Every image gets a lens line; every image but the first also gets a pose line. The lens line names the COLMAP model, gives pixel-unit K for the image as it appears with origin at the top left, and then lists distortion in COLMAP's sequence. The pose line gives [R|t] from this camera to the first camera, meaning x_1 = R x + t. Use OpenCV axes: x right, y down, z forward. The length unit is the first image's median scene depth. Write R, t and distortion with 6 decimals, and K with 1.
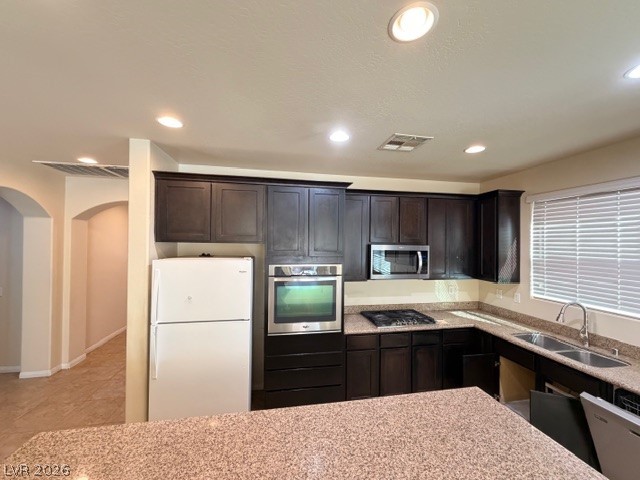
lens RADIAL K [[255.3, 0, 318.9], [0, 255.3, 240.9], [0, 0, 1]] dist [-0.000502, -0.000006]
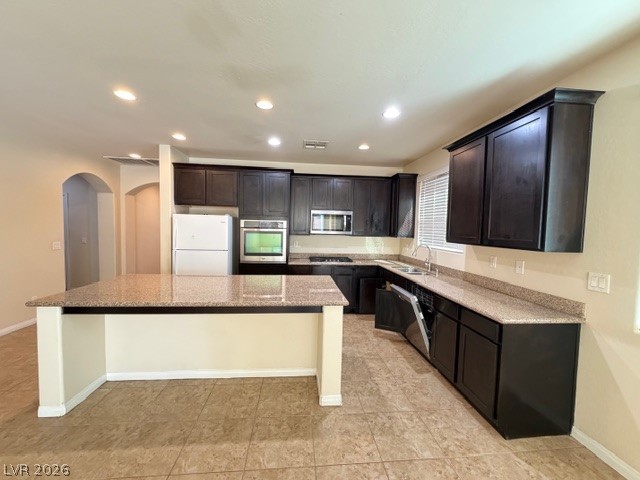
lens RADIAL K [[255.3, 0, 318.9], [0, 255.3, 240.9], [0, 0, 1]] dist [-0.000502, -0.000006]
pose [[0.995814, 0.017968, -0.089621, 0.421390], [-0.012513, 0.998056, 0.061062, 0.111810], [0.090543, -0.059685, 0.994102, -0.554076]]
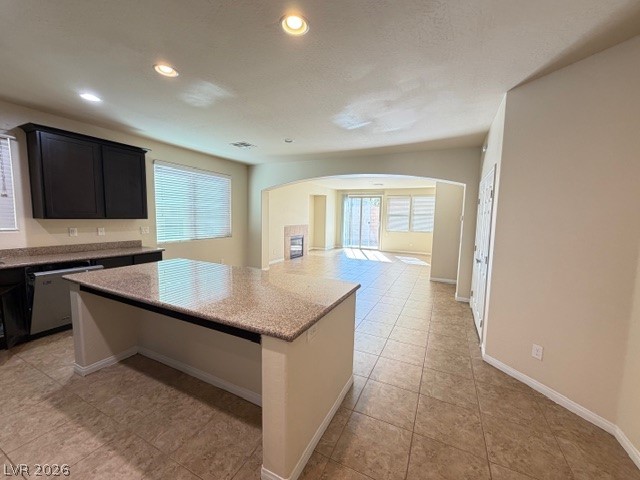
lens RADIAL K [[257.2, 0, 319.2], [0, 257.2, 240.8], [0, 0, 1]] dist [-0.001026, 0.000151]
pose [[-0.790045, -0.082553, 0.607466, -0.768612], [-0.032535, 0.995141, 0.092925, 0.126247], [-0.612185, 0.053651, -0.788892, 0.724873]]
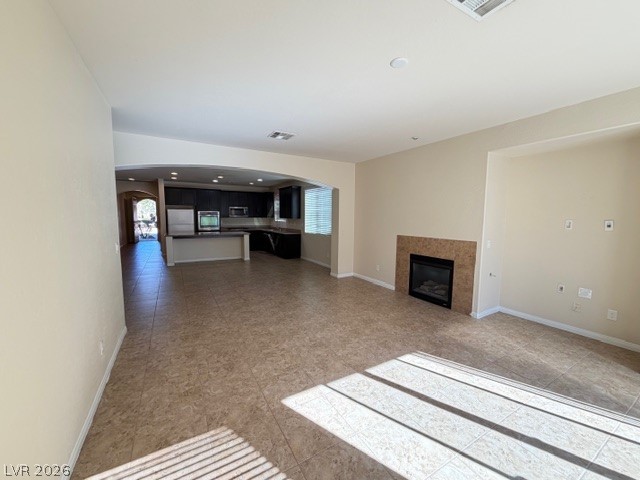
lens RADIAL K [[255.3, 0, 318.9], [0, 255.3, 240.9], [0, 0, 1]] dist [-0.000502, -0.000006]
pose [[0.944165, -0.037217, 0.327365, 0.219643], [-0.001125, 0.993230, 0.116162, 0.077262], [-0.329472, -0.110045, 0.937731, -2.907650]]
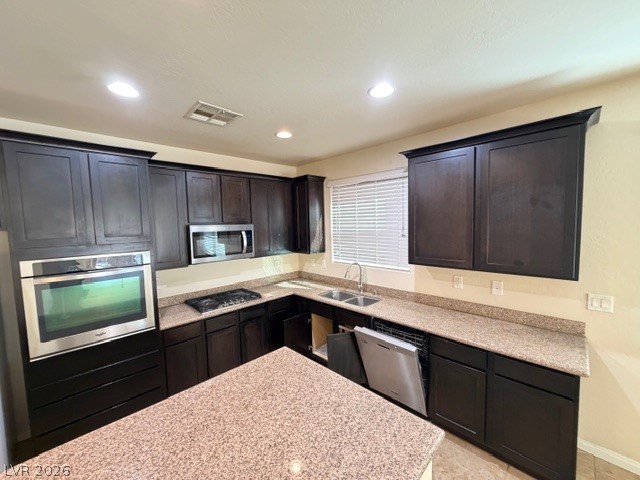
lens RADIAL K [[255.3, 0, 318.9], [0, 255.3, 240.9], [0, 0, 1]] dist [-0.000502, -0.000006]
pose [[0.828050, -0.071625, 0.556060, 0.083856], [0.029381, 0.995987, 0.084539, 0.004242], [-0.559884, -0.053665, 0.826831, -0.006502]]
